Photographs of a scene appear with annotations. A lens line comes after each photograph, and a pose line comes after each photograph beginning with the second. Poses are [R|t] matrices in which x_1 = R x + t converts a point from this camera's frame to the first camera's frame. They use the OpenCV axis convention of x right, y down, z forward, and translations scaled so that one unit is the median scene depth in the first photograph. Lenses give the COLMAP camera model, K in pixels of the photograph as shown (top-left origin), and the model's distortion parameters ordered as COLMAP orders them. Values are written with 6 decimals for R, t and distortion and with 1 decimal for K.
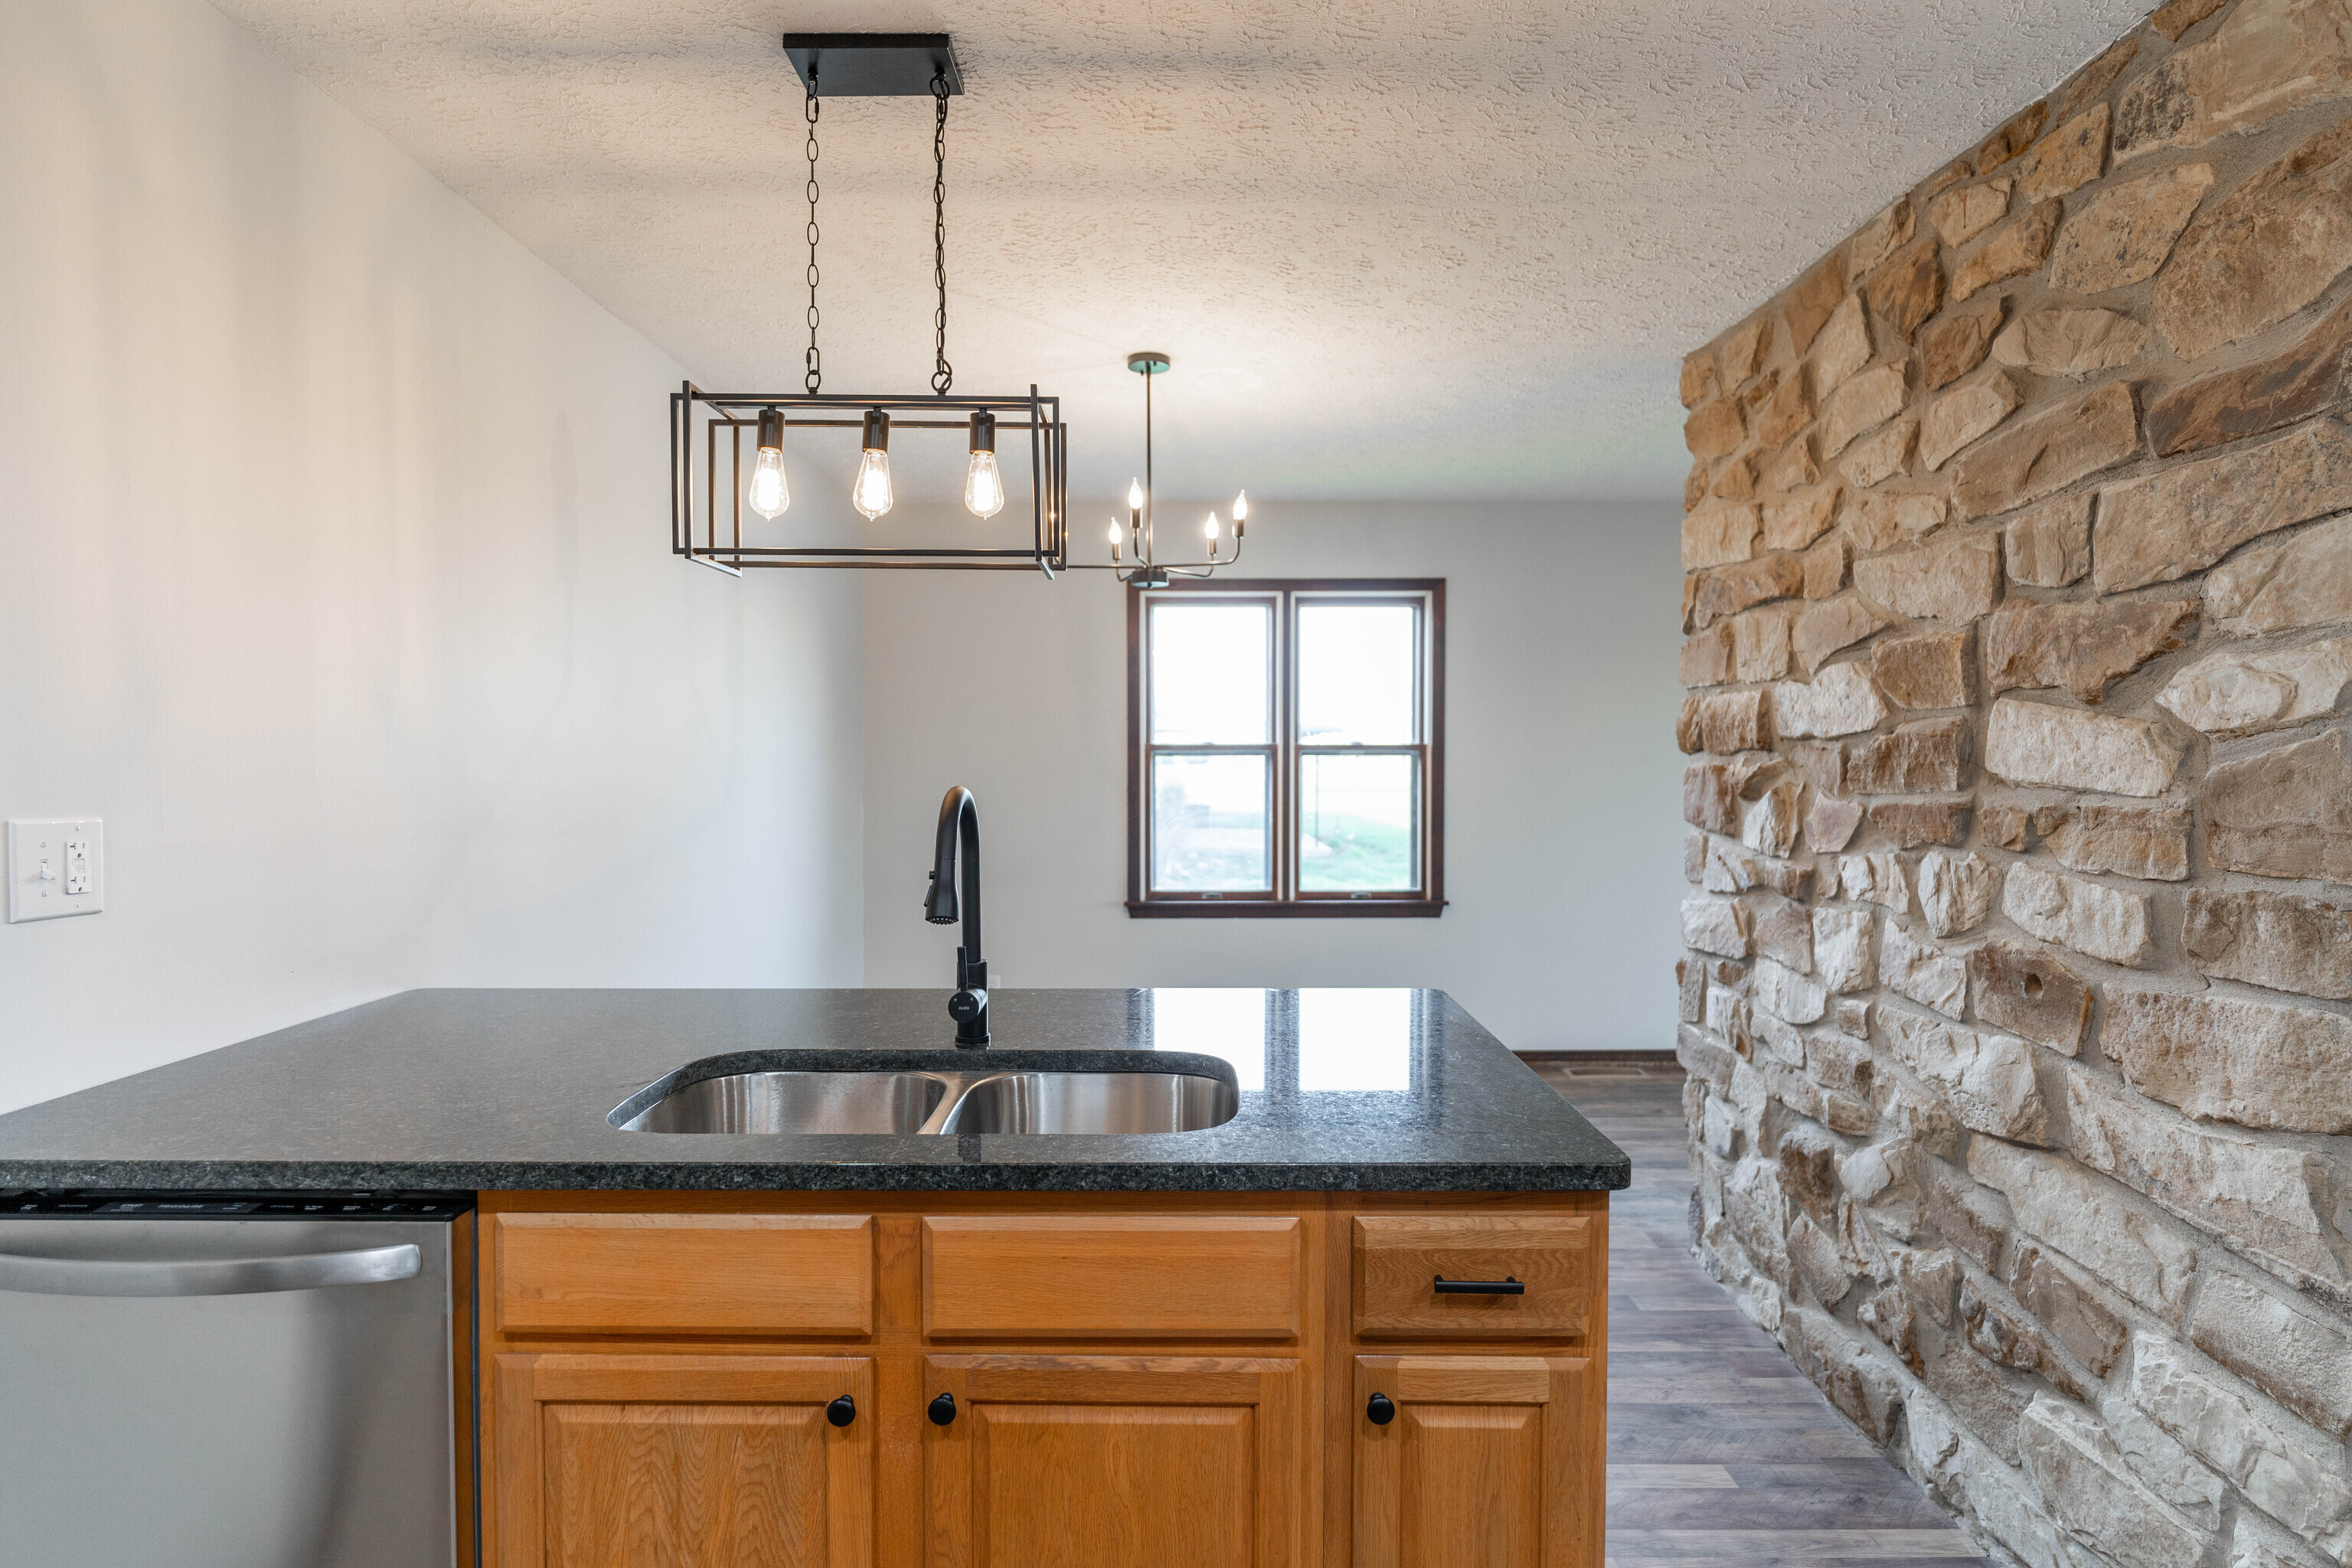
lens RADIAL K [[1220.8, 0, 1176.8], [0, 1220.8, 788.3], [0, 0, 1]] dist [-0.004153, -0.000915]
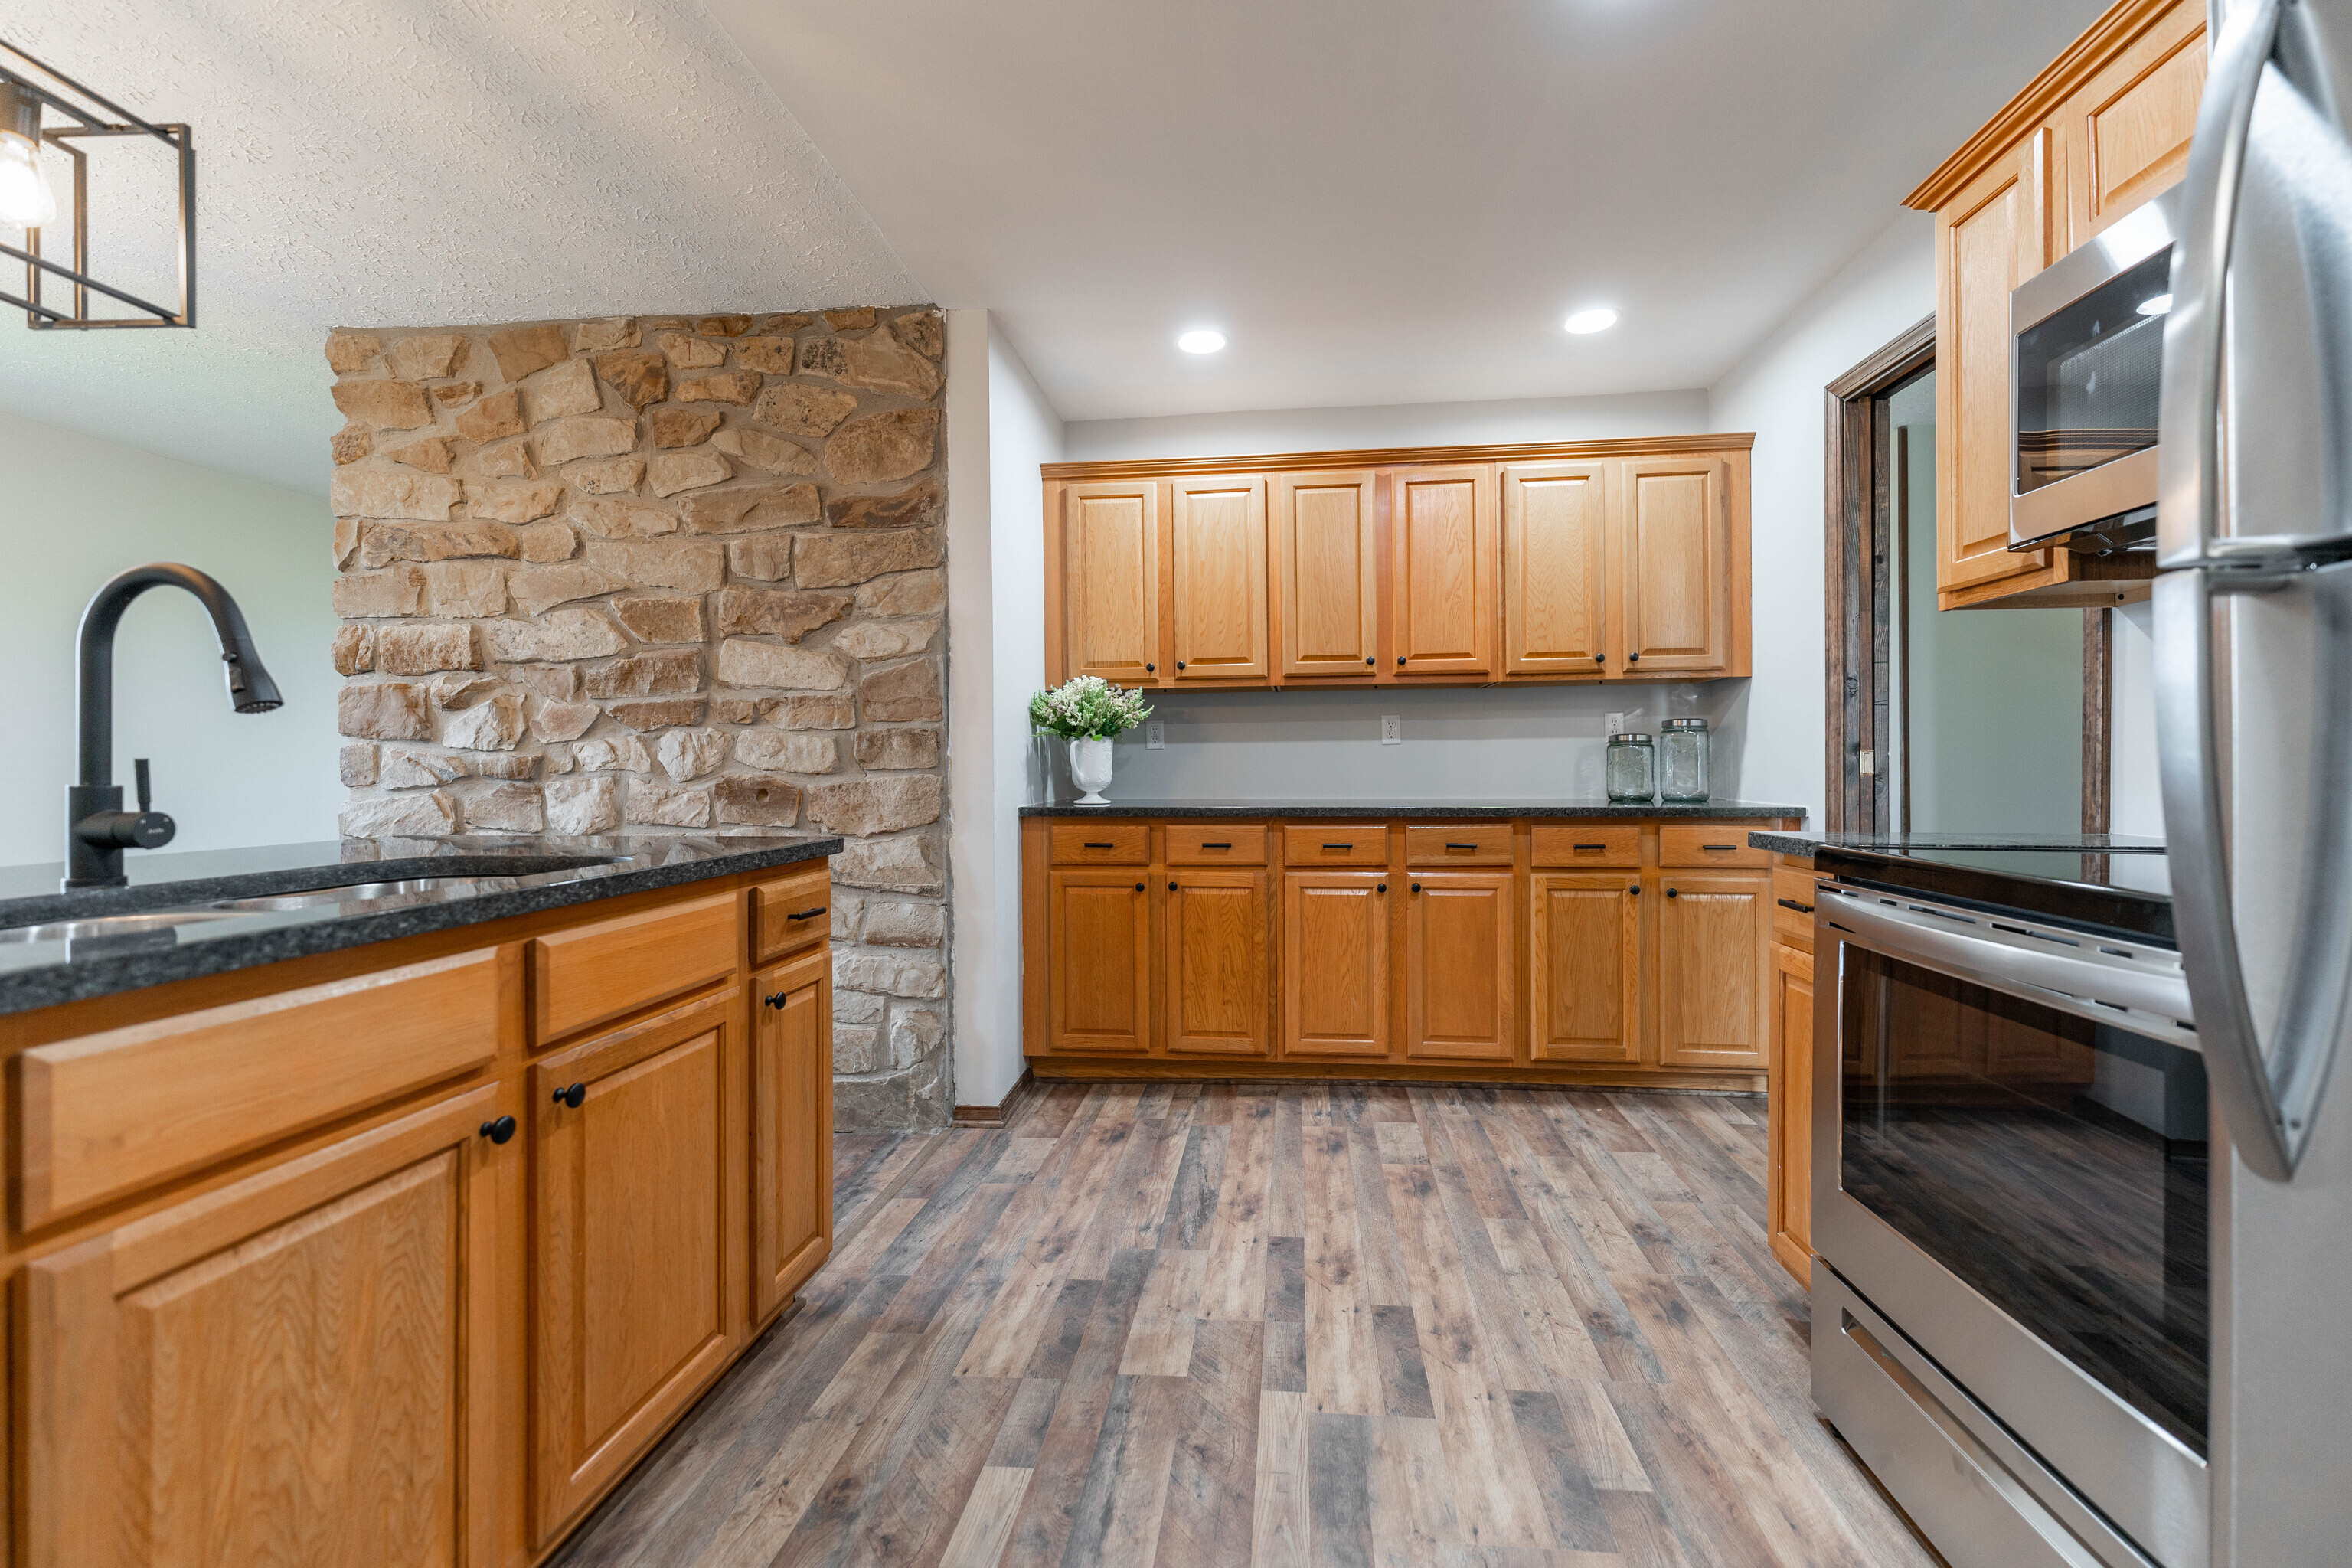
lens RADIAL K [[977.0, 0, 1179.6], [0, 977.0, 773.3], [0, 0, 1]] dist [-0.002589, 0.000601]
pose [[0.108889, -0.003291, 0.994048, -0.691010], [0.028070, 0.999606, 0.000235, 0.145607], [-0.993658, 0.027877, 0.108939, 0.210989]]
